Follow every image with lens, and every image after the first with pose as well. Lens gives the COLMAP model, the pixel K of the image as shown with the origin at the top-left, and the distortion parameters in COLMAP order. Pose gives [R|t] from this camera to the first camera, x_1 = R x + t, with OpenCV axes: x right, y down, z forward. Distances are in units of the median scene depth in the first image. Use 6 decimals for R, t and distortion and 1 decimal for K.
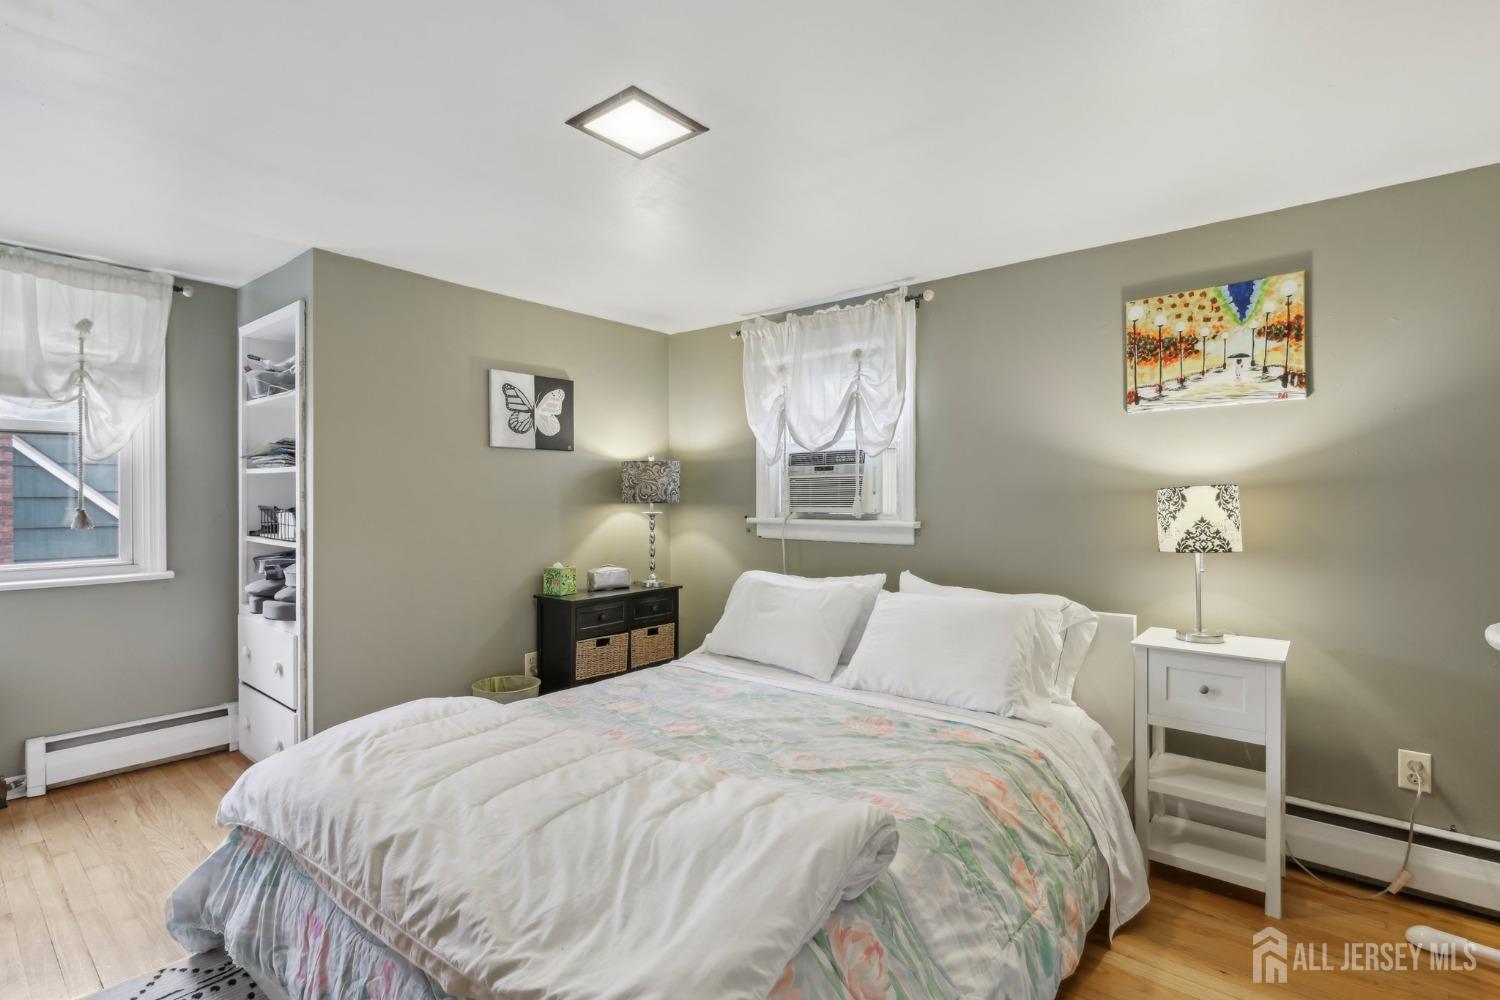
lens RADIAL K [[718.4, 0, 751.0], [0, 718.4, 499.9], [0, 0, 1]] dist [-0.013379, -0.004192]
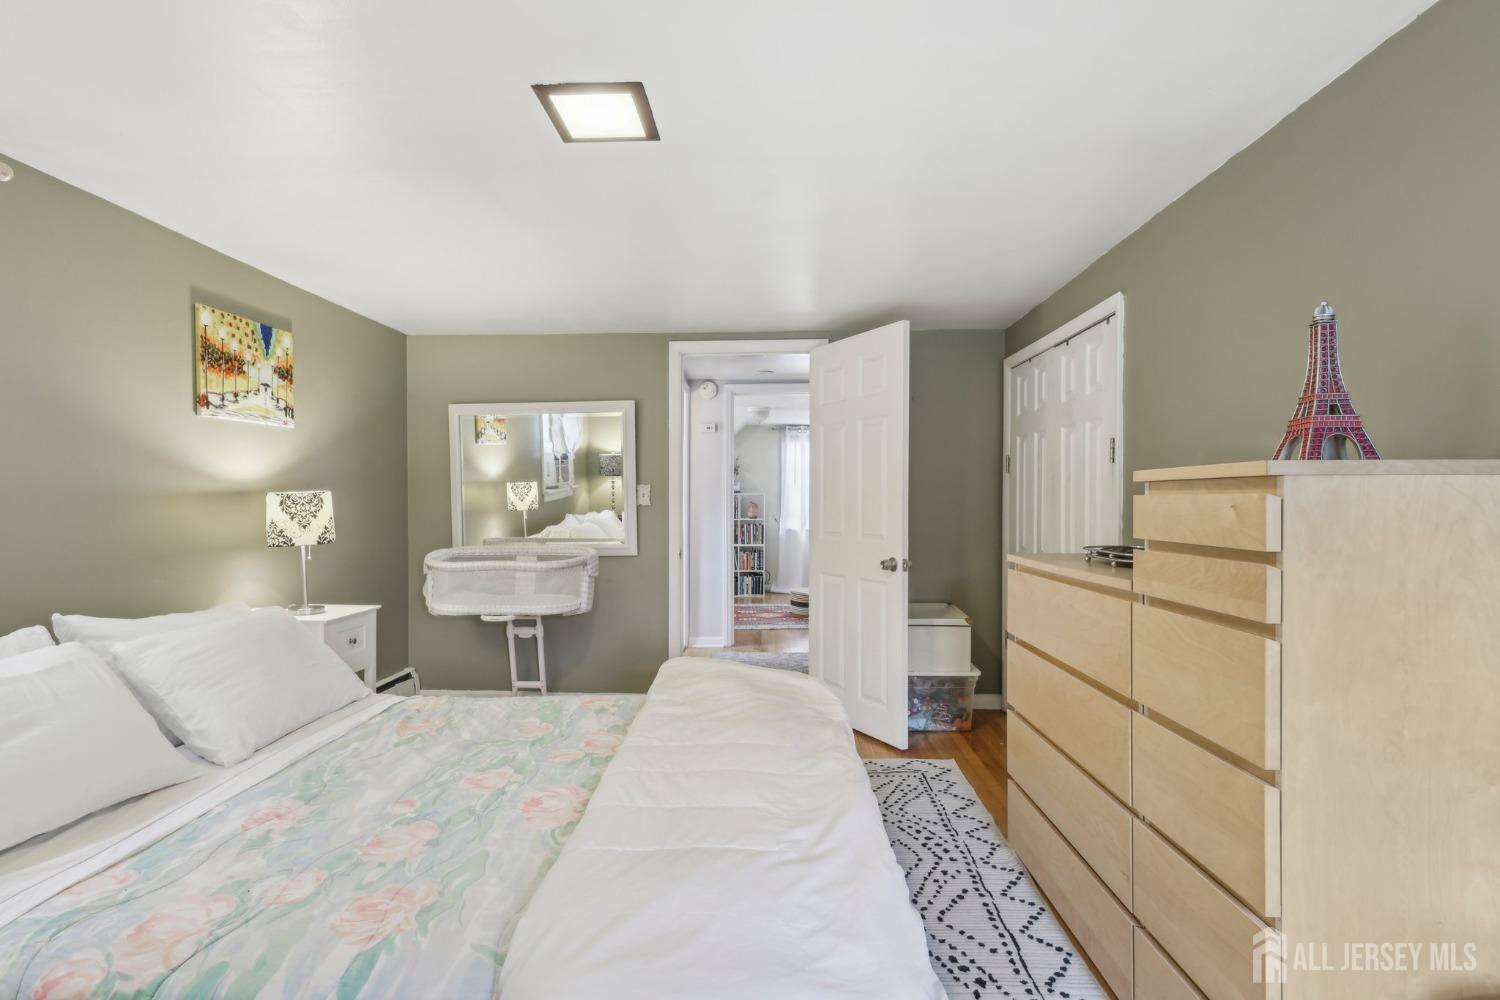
lens RADIAL K [[718.4, 0, 771.1], [0, 718.4, 508.5], [0, 0, 1]] dist [-0.013379, -0.004192]
pose [[-0.637345, -0.010992, 0.770500, -0.706327], [0.002865, 0.999858, 0.016633, -0.005892], [-0.770574, 0.012809, -0.637222, 0.960737]]
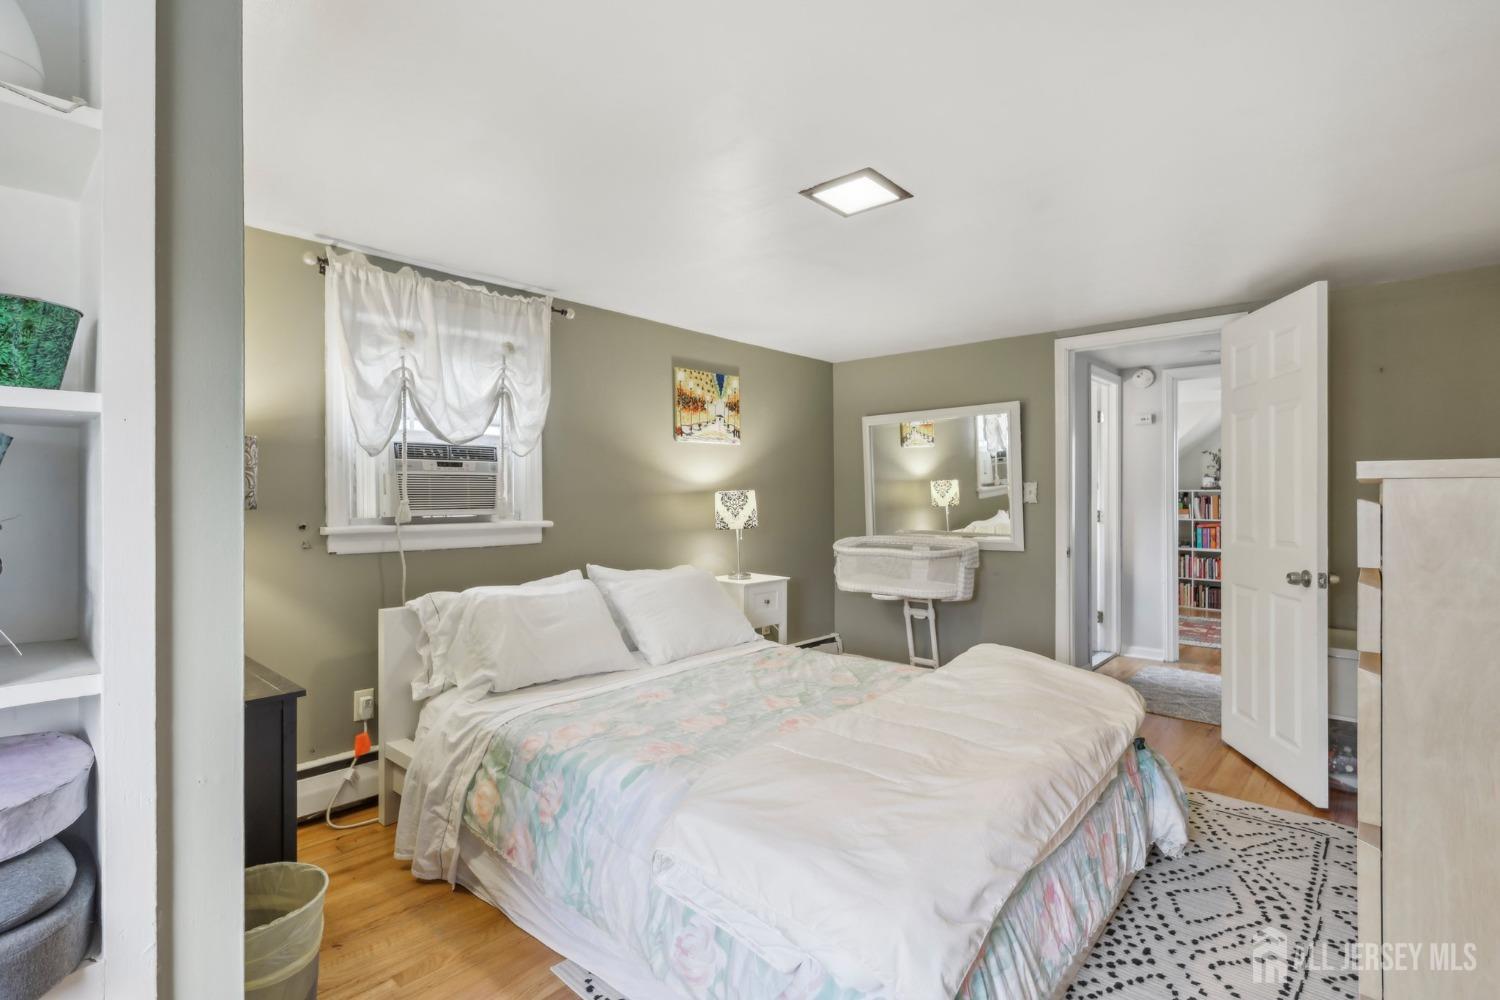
lens RADIAL K [[718.4, 0, 739.1], [0, 718.4, 490.1], [0, 0, 1]] dist [-0.013379, -0.004192]
pose [[0.029526, 0.005389, 0.999549, -0.928696], [0.001959, 0.999983, -0.005449, -0.008820], [-0.999562, 0.002119, 0.029515, 0.777033]]
